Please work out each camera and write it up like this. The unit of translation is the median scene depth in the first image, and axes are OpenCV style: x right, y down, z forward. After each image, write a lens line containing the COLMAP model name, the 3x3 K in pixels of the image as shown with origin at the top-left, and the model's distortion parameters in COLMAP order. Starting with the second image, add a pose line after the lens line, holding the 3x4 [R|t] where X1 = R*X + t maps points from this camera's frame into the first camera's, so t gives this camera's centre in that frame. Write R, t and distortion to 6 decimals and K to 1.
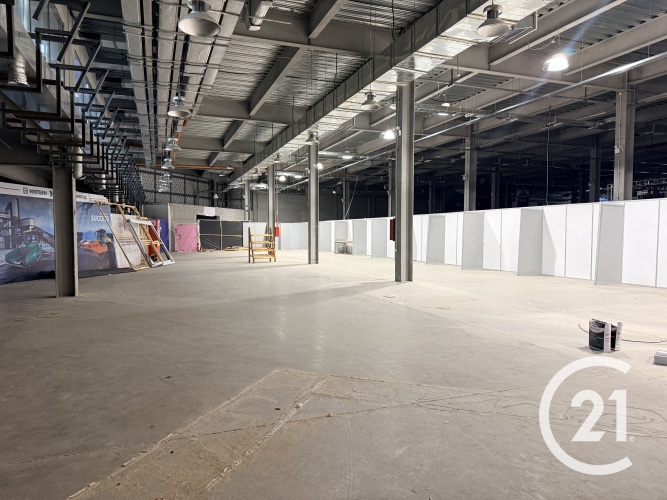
lens RADIAL K [[471.7, 0, 335.7], [0, 471.7, 251.6], [0, 0, 1]] dist [0.036093, -0.003329]
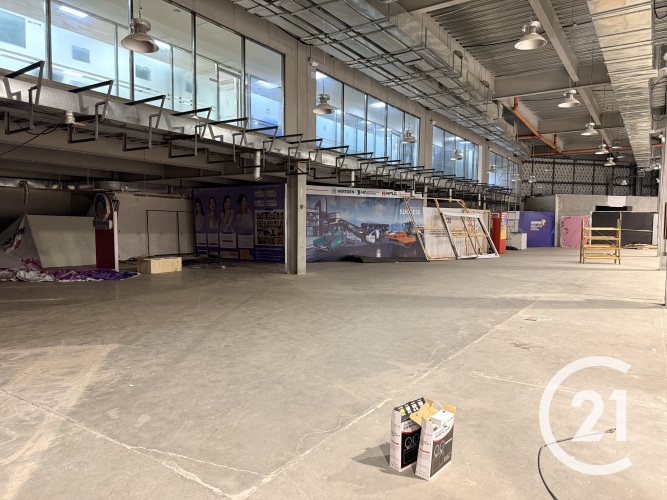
lens RADIAL K [[471.7, 0, 335.1], [0, 471.7, 252.4], [0, 0, 1]] dist [0.036093, -0.003329]
pose [[0.577162, 0.053573, -0.814871, 0.358849], [-0.042425, 0.998465, 0.035594, -0.008582], [0.815527, 0.014028, 0.578549, 0.264542]]
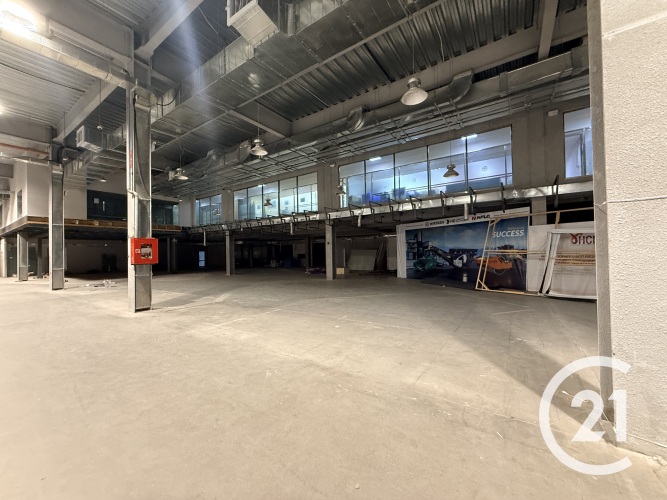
lens RADIAL K [[265.3, 0, 334.5], [0, 265.3, 249.1], [0, 0, 1]] dist [0.002619, -0.001350]
pose [[-0.821562, 0.009298, -0.570044, 0.111688], [-0.002784, 0.999790, 0.020321, -0.057238], [0.570113, 0.018282, -0.821363, 1.465254]]
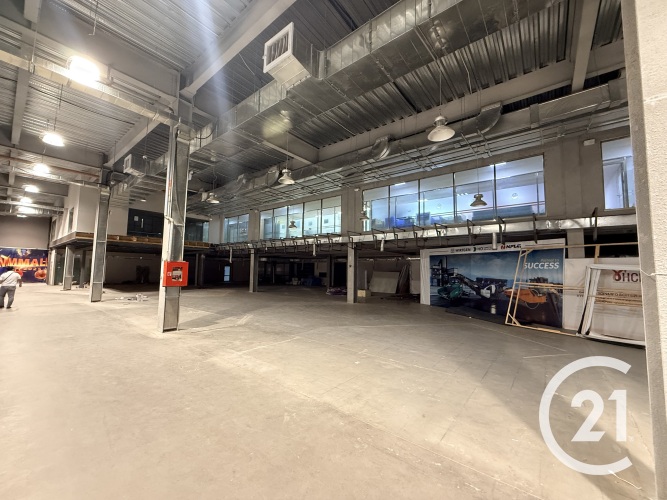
lens RADIAL K [[265.3, 0, 334.9], [0, 265.3, 249.5], [0, 0, 1]] dist [0.002619, -0.001350]
pose [[-0.863888, -0.050461, -0.501150, 0.113803], [-0.035699, 0.998601, -0.039013, -0.078437], [0.502417, -0.015812, -0.864481, 1.465207]]
